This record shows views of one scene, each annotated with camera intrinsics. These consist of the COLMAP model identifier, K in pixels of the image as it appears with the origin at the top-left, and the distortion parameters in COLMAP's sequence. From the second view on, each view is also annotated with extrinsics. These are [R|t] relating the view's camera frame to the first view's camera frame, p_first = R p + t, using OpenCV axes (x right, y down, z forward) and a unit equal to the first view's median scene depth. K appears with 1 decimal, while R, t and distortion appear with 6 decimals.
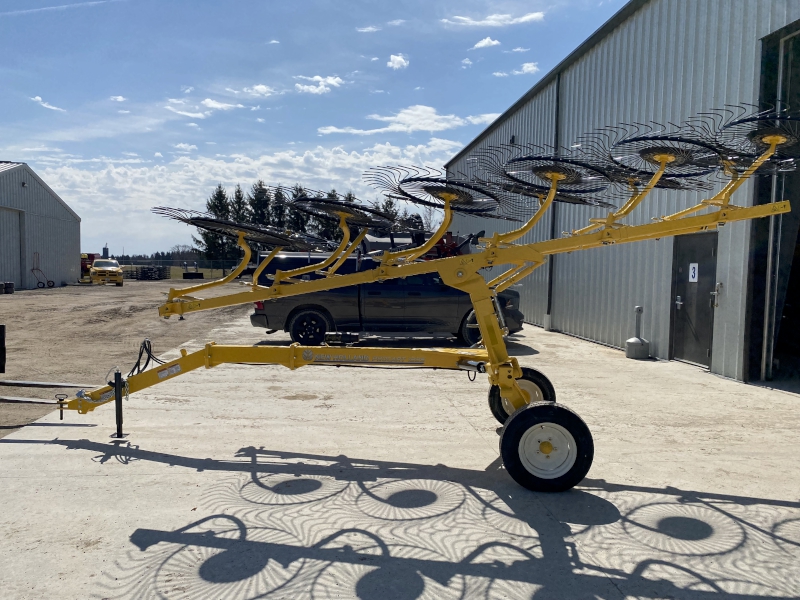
lens RADIAL K [[621.0, 0, 395.6], [0, 621.0, 305.3], [0, 0, 1]] dist [-0.000628, 0.003437]
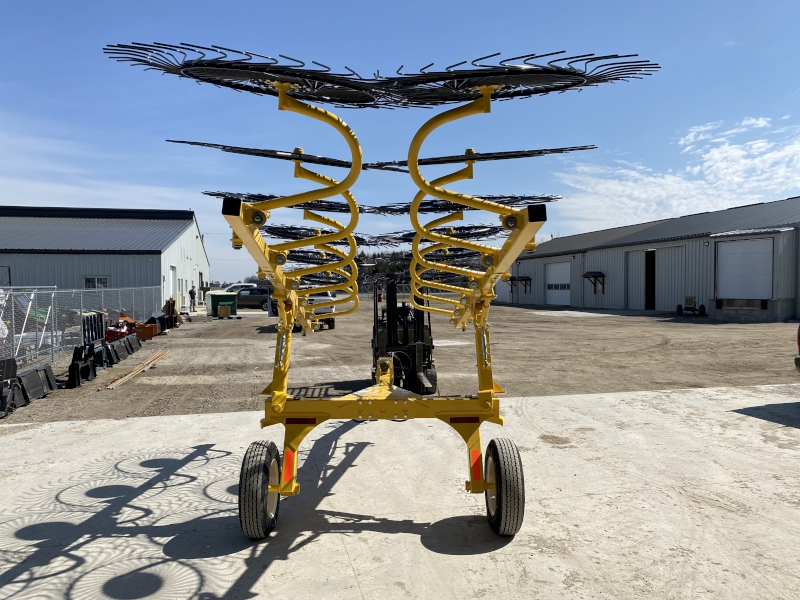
lens RADIAL K [[621.0, 0, 395.6], [0, 621.0, 305.3], [0, 0, 1]] dist [-0.000628, 0.003437]
pose [[0.115785, 0.013987, -0.993176, 1.303894], [-0.050841, 0.998674, 0.008137, -0.080426], [0.991972, 0.049552, 0.116342, 1.150220]]
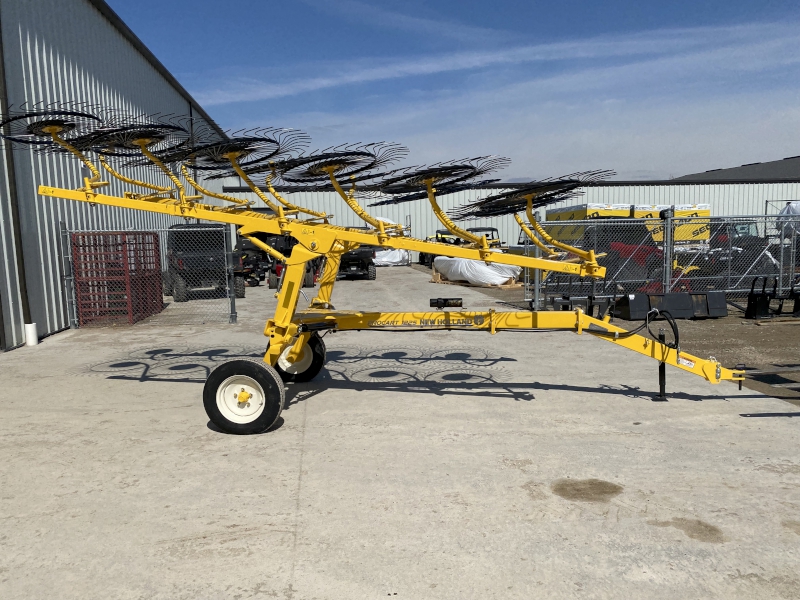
lens RADIAL K [[601.5, 0, 400.0], [0, 601.5, 300.0], [0, 0, 1]] dist [0.009592, -0.000360]
pose [[-0.999502, 0.010682, -0.029693, 0.028359], [0.005359, 0.984751, 0.173889, -0.168152], [0.031098, 0.173643, -0.984317, 2.596224]]
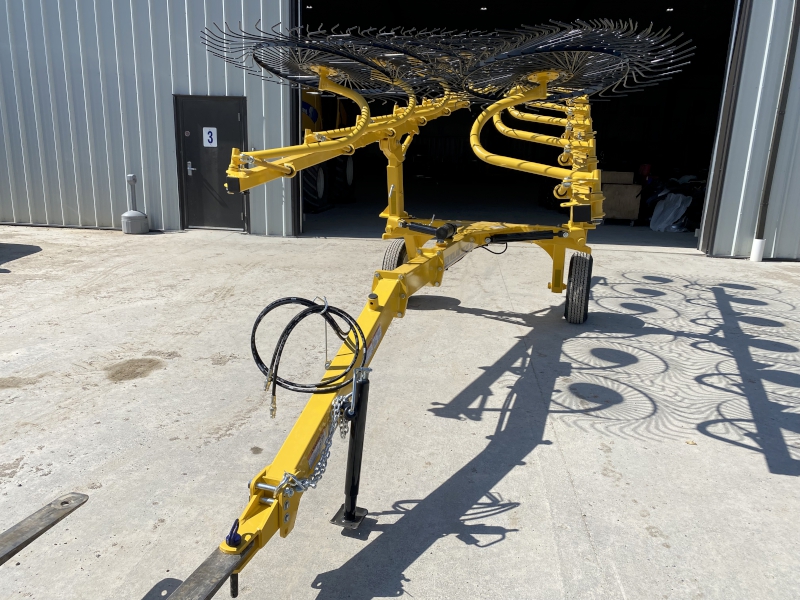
lens RADIAL K [[621.0, 0, 395.6], [0, 621.0, 305.3], [0, 0, 1]] dist [-0.000628, 0.003437]
pose [[0.204959, -0.244809, 0.947660, -1.089068], [0.032736, 0.969388, 0.243342, -0.055886], [-0.978223, -0.018852, 0.206699, 1.170152]]
